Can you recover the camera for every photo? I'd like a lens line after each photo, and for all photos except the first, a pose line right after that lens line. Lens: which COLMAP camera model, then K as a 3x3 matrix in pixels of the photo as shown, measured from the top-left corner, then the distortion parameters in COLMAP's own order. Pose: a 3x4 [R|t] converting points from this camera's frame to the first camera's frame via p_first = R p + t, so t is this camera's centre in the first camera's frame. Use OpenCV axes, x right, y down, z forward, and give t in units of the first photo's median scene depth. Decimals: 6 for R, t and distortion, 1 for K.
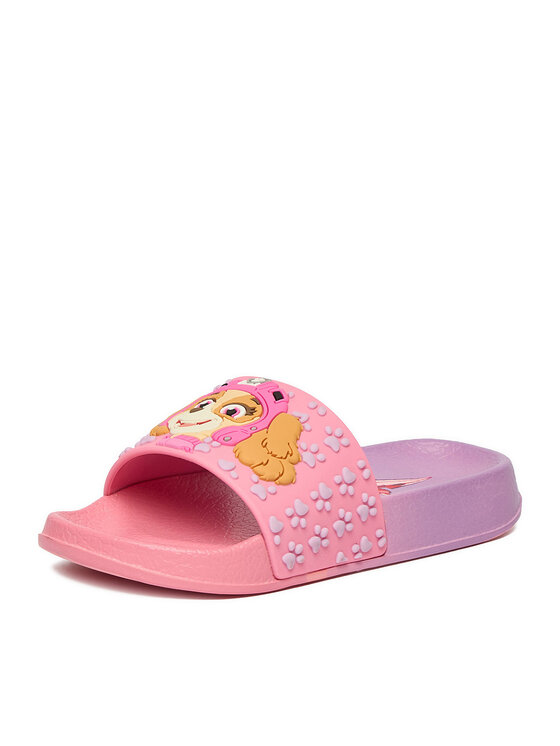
lens RADIAL K [[2192.9, 0, 280.0], [0, 2192.9, 373.0], [0, 0, 1]] dist [0.027762, 0.170351]
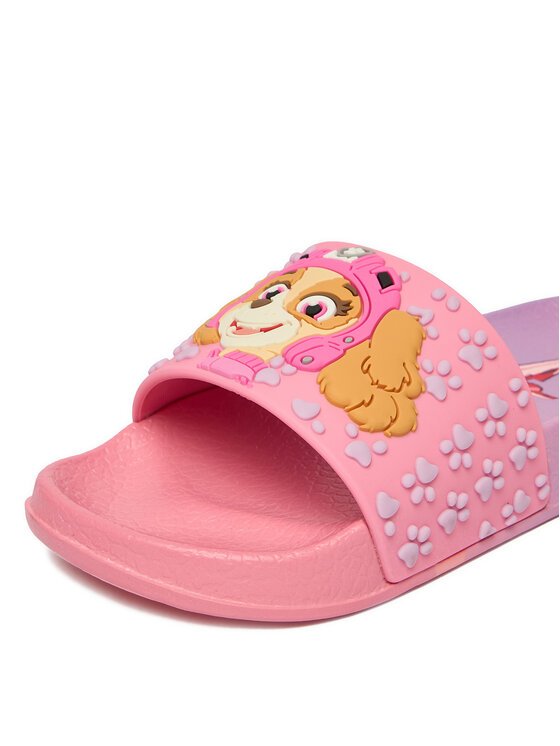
lens RADIAL K [[1754.2, 0, 280.0], [0, 1754.2, 373.0], [0, 0, 1]] dist [-0.099180, -0.203604]
pose [[0.998368, -0.018056, -0.054181, -0.004467], [0.025237, 0.990536, 0.134914, -0.034249], [0.051232, -0.136061, 0.989375, 0.494055]]
